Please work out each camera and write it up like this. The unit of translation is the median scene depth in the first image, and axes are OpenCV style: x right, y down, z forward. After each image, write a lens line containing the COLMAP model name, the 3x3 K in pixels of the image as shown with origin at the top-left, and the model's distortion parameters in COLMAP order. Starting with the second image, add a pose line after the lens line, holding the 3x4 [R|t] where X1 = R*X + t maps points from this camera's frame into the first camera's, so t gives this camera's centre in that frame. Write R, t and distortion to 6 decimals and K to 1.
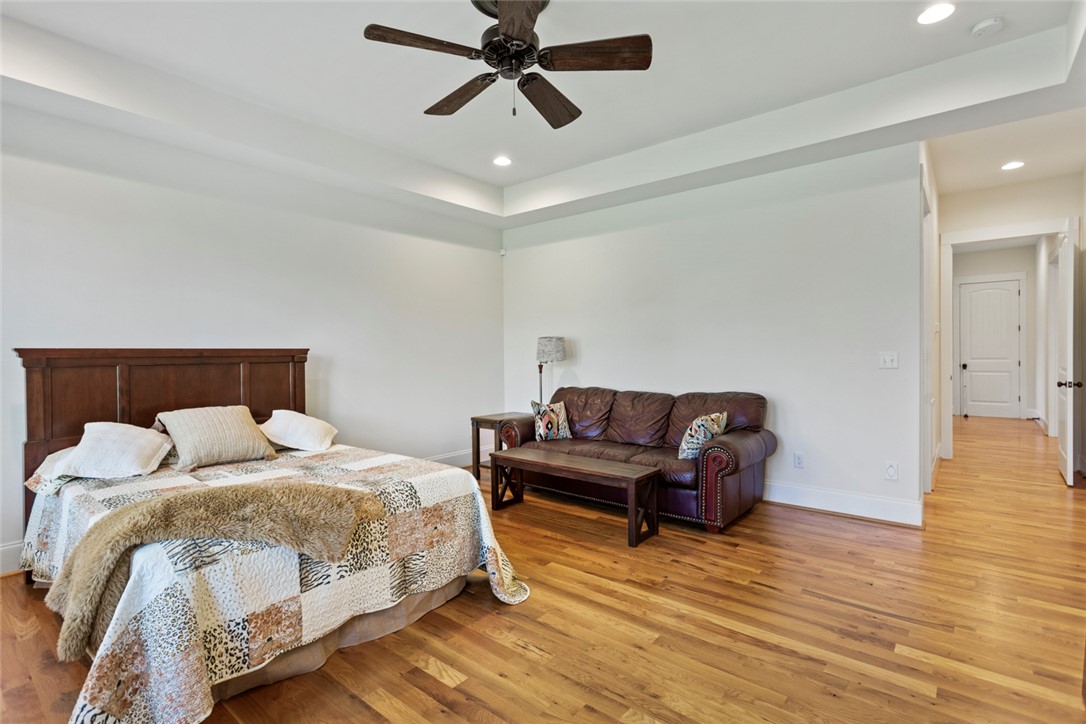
lens RADIAL K [[525.5, 0, 542.1], [0, 525.5, 356.8], [0, 0, 1]] dist [0.003710, -0.000581]
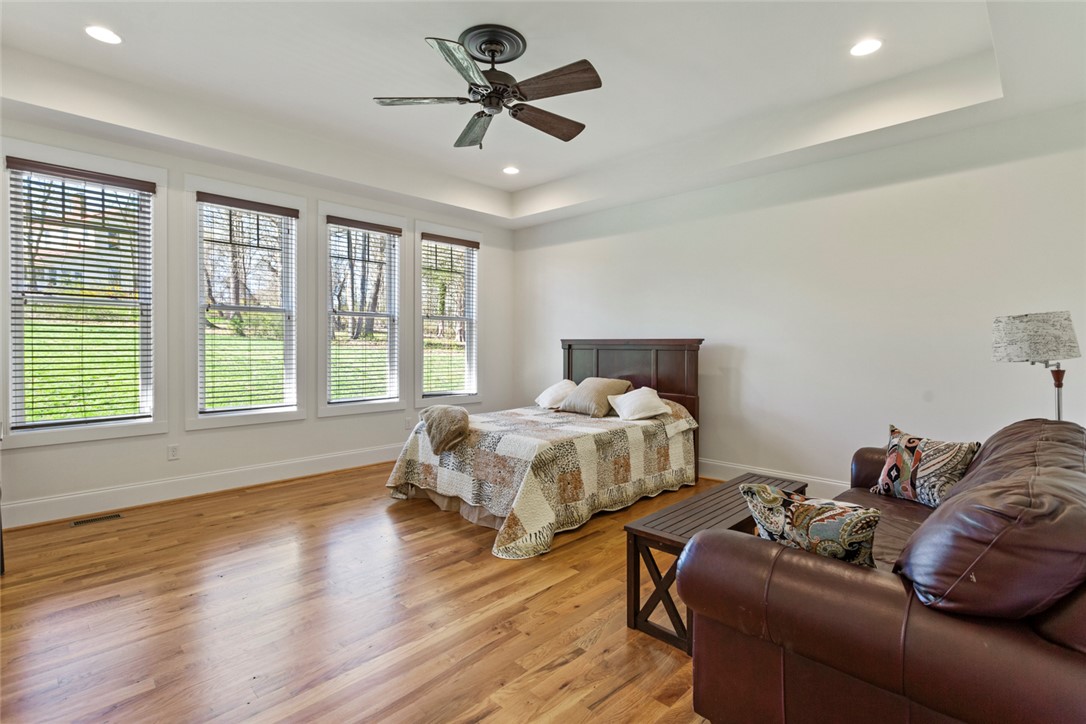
lens RADIAL K [[525.5, 0, 541.6], [0, 525.5, 358.9], [0, 0, 1]] dist [0.003710, -0.000581]
pose [[-0.098658, 0.034756, -0.994514, 0.993116], [-0.011302, 0.999286, 0.036044, -0.013236], [0.995057, 0.014796, -0.098195, 1.094573]]
